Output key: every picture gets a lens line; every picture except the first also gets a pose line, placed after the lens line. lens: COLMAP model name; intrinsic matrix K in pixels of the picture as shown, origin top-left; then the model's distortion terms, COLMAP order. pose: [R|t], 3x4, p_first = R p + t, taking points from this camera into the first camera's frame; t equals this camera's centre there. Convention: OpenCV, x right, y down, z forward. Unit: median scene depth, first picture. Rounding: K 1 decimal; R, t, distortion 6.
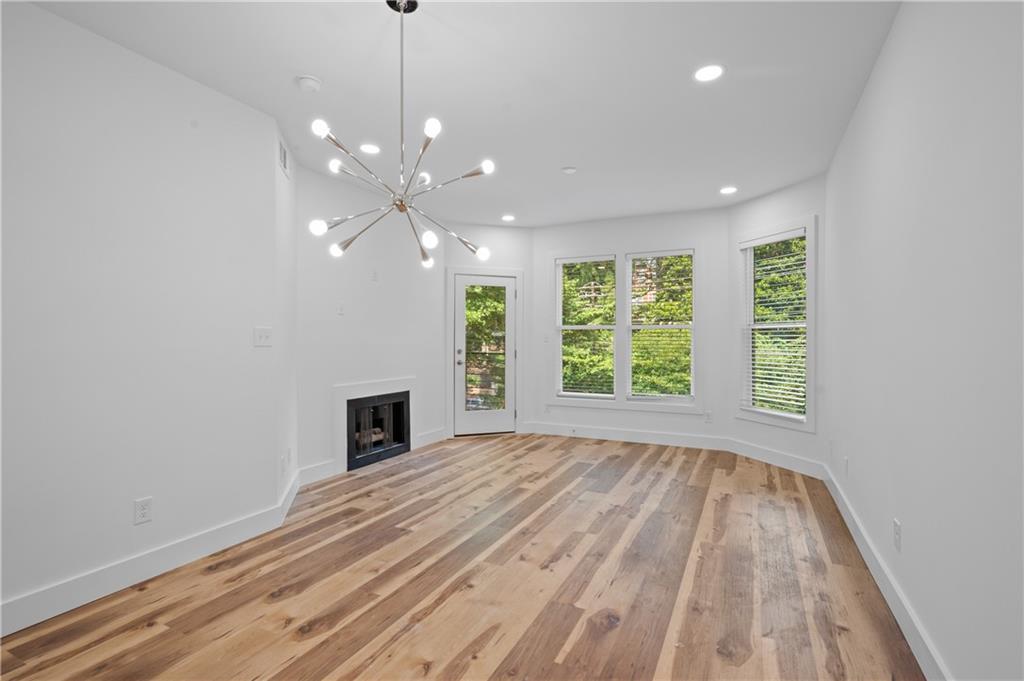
lens RADIAL K [[476.7, 0, 523.5], [0, 476.7, 340.2], [0, 0, 1]] dist [0.000827, -0.000216]
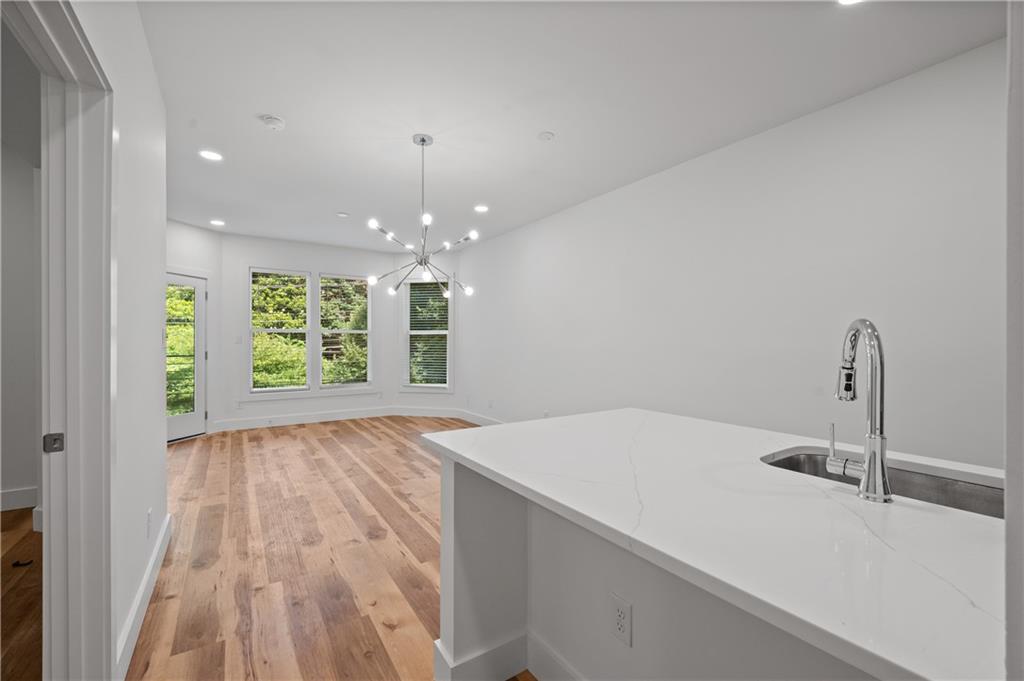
lens RADIAL K [[426.1, 0, 512.0], [0, 426.1, 340.5], [0, 0, 1]] dist [-0.000006, 0.000007]
pose [[0.522228, 0.001676, 0.852804, -0.745777], [0.000129, 0.999998, -0.002043, -0.000762], [-0.852806, 0.001177, 0.522227, -0.032747]]
